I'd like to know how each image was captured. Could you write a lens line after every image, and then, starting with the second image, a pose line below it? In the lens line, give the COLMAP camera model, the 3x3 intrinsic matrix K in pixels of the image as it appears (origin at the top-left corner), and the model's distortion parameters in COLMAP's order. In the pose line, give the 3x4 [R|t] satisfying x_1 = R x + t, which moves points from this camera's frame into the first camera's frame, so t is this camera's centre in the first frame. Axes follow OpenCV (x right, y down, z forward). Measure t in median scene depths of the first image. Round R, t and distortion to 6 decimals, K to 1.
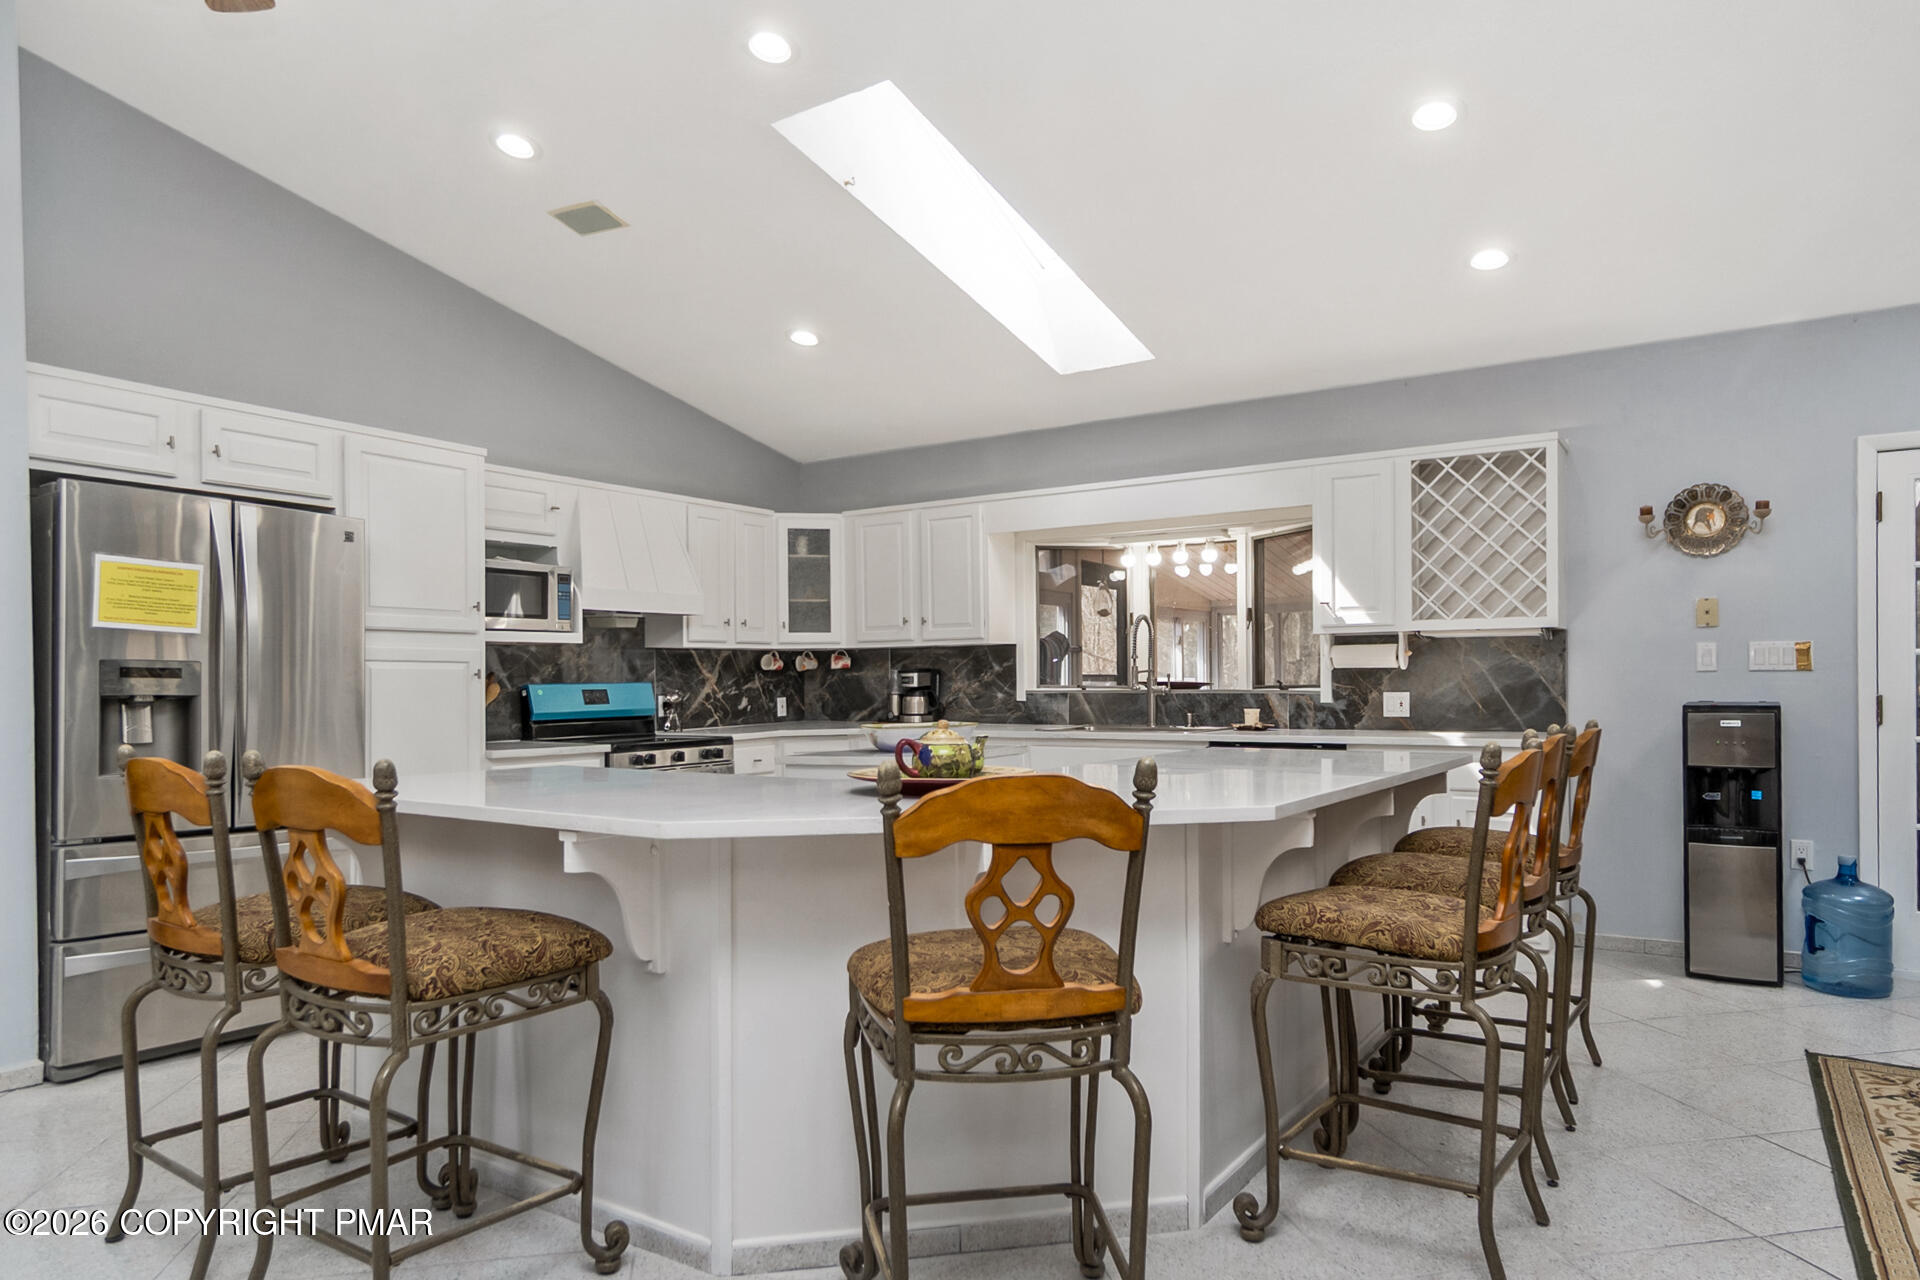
lens RADIAL K [[1161.1, 0, 963.7], [0, 1161.1, 677.0], [0, 0, 1]] dist [0.007000, 0.001775]
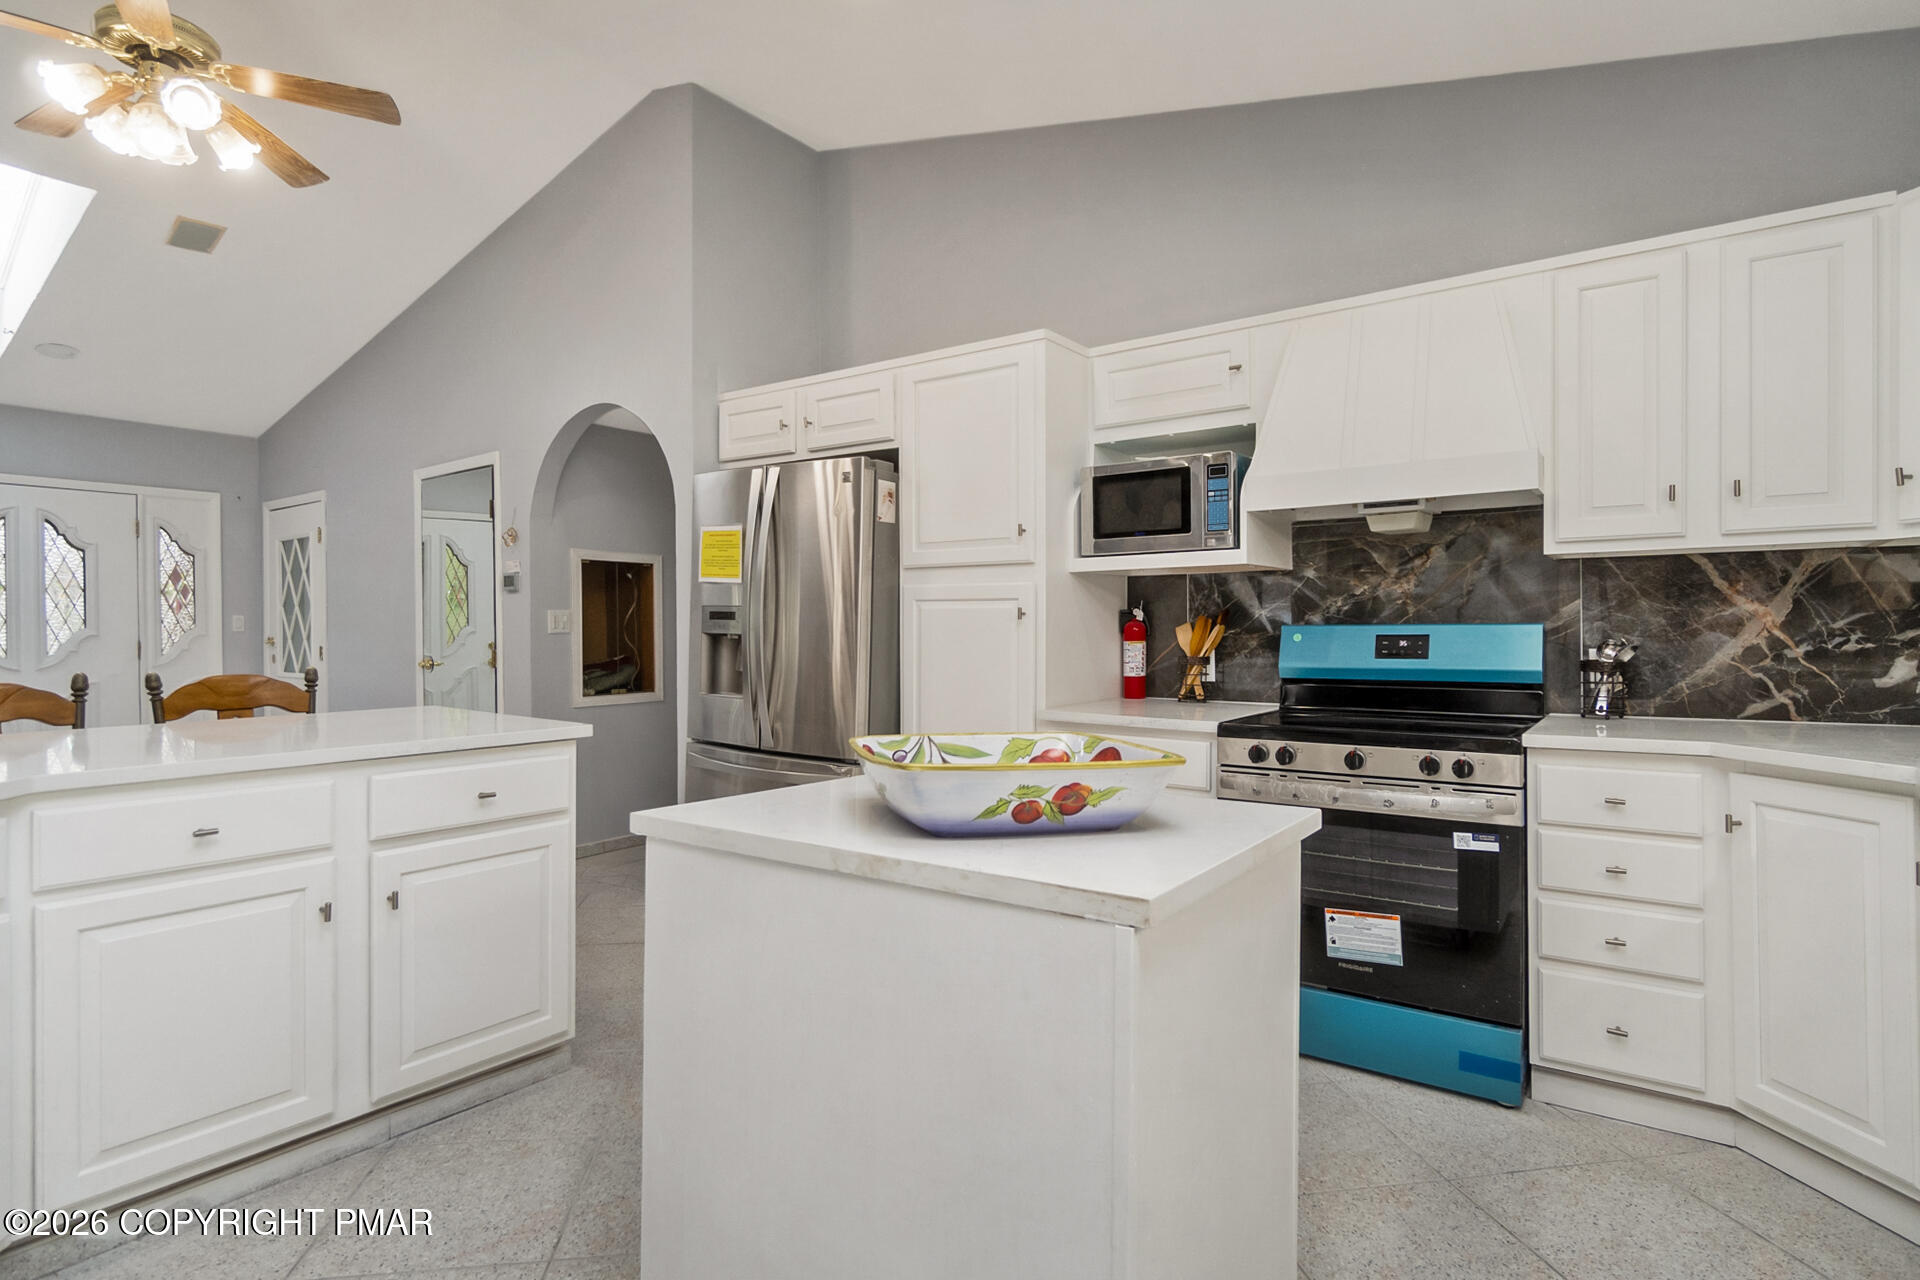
lens RADIAL K [[996.4, 0, 929.1], [0, 996.4, 637.1], [0, 0, 1]] dist [-0.006364, 0.001389]
pose [[-0.058253, 0.017871, -0.998142, 0.231400], [0.006545, 0.999825, 0.017519, 0.001185], [0.998280, -0.005513, -0.058360, 0.803635]]
